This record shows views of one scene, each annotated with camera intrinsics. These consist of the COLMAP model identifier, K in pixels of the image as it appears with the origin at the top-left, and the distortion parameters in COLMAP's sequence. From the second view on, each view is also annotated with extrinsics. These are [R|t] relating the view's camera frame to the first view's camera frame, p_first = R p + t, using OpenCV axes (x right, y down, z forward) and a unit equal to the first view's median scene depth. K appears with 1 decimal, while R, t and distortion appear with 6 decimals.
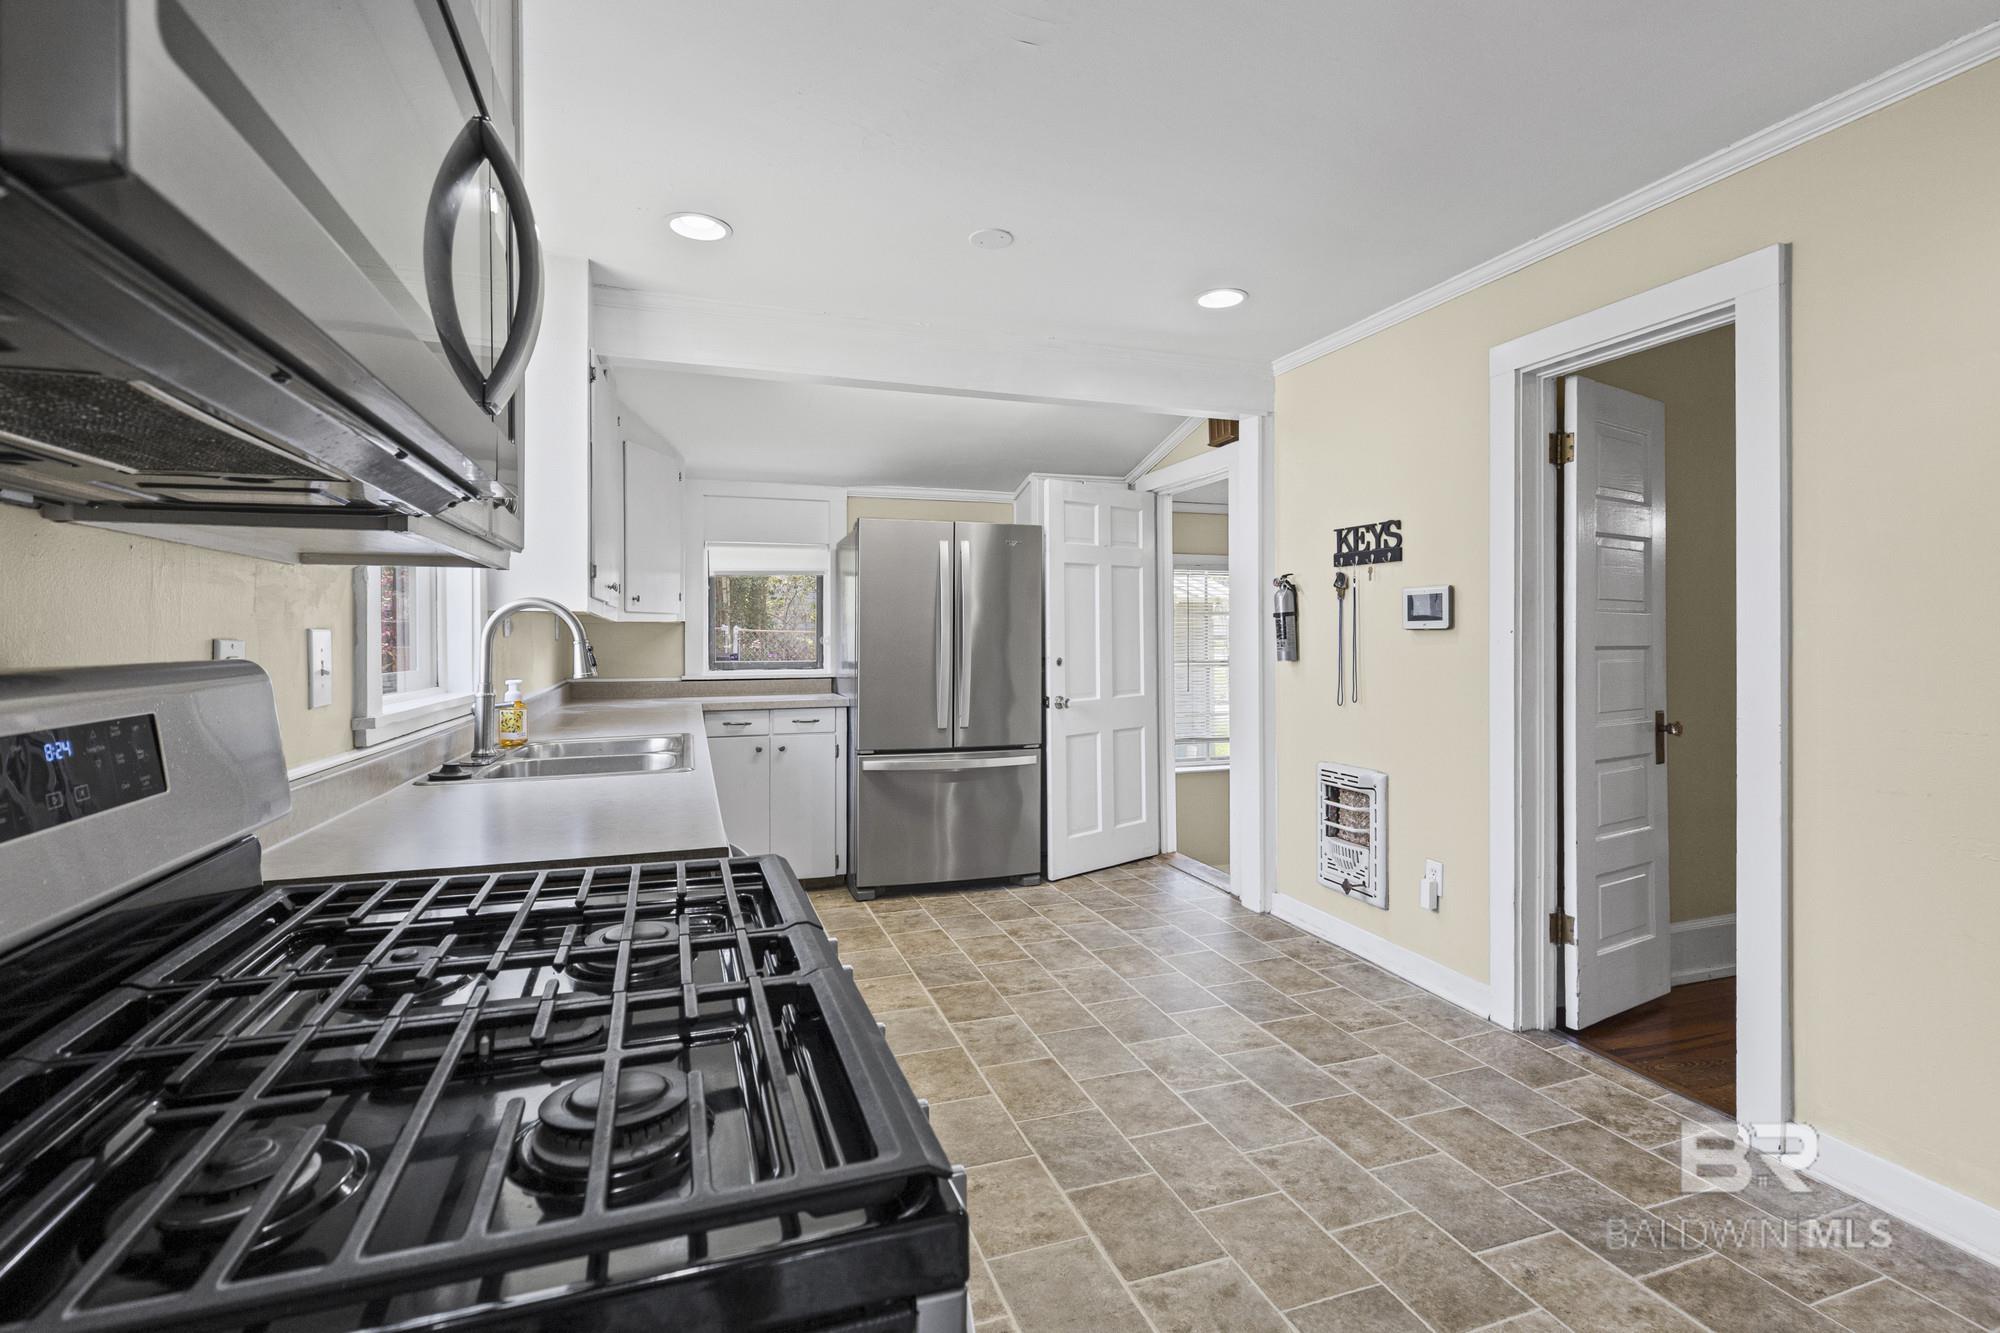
lens RADIAL K [[909.8, 0, 995.5], [0, 909.8, 653.0], [0, 0, 1]] dist [0.001741, 0.000124]
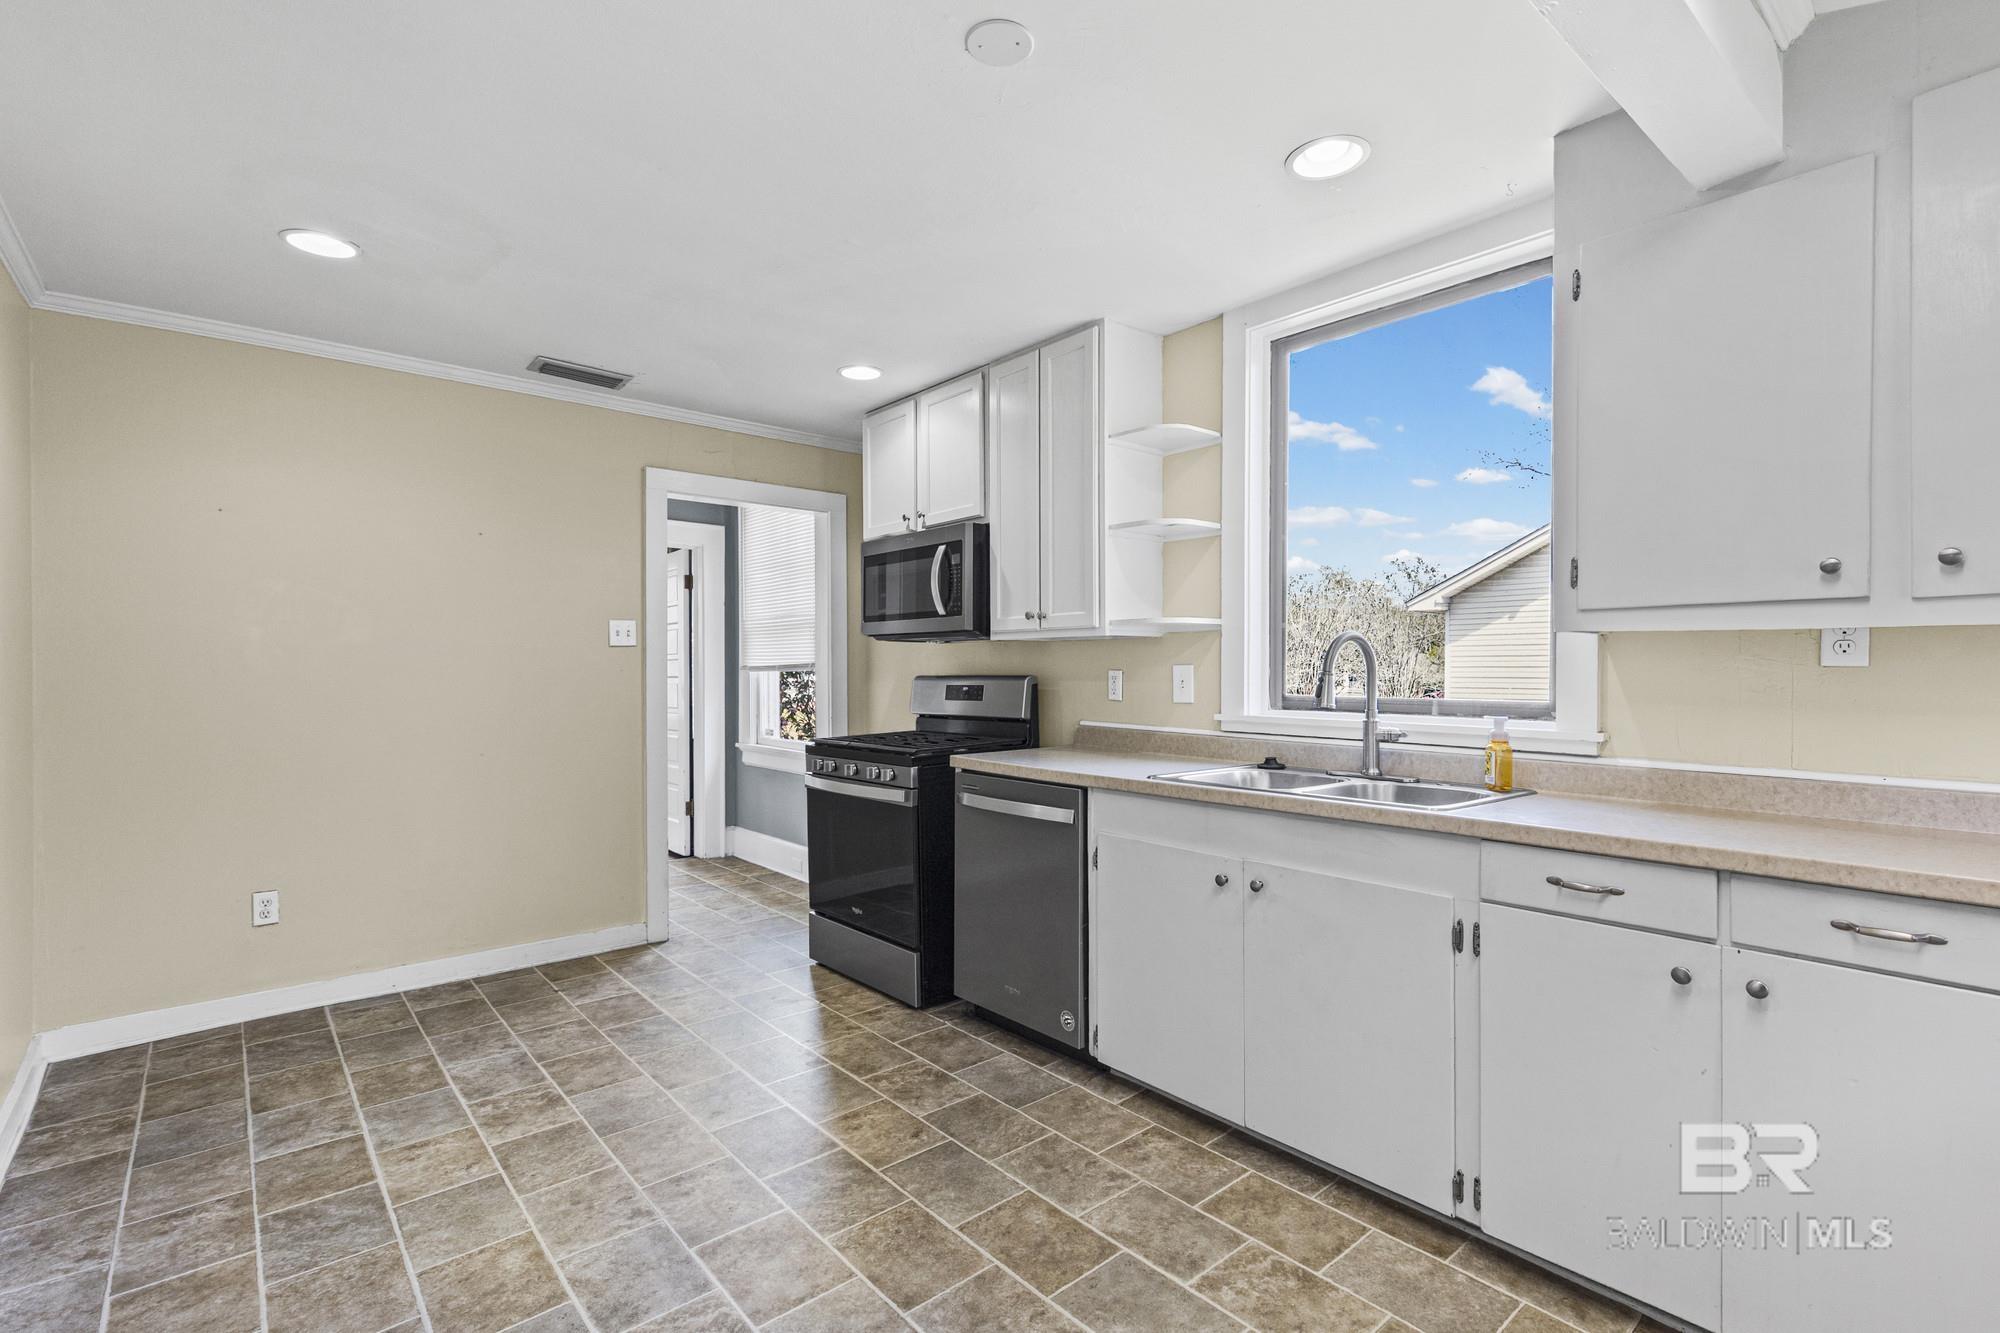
lens RADIAL K [[909.8, 0, 995.5], [0, 909.8, 653.0], [0, 0, 1]] dist [0.001741, 0.000124]
pose [[-0.932824, 0.002271, -0.360326, 0.295847], [-0.004096, 0.999849, 0.016907, -0.056037], [0.360310, 0.017247, -0.932673, 2.042223]]
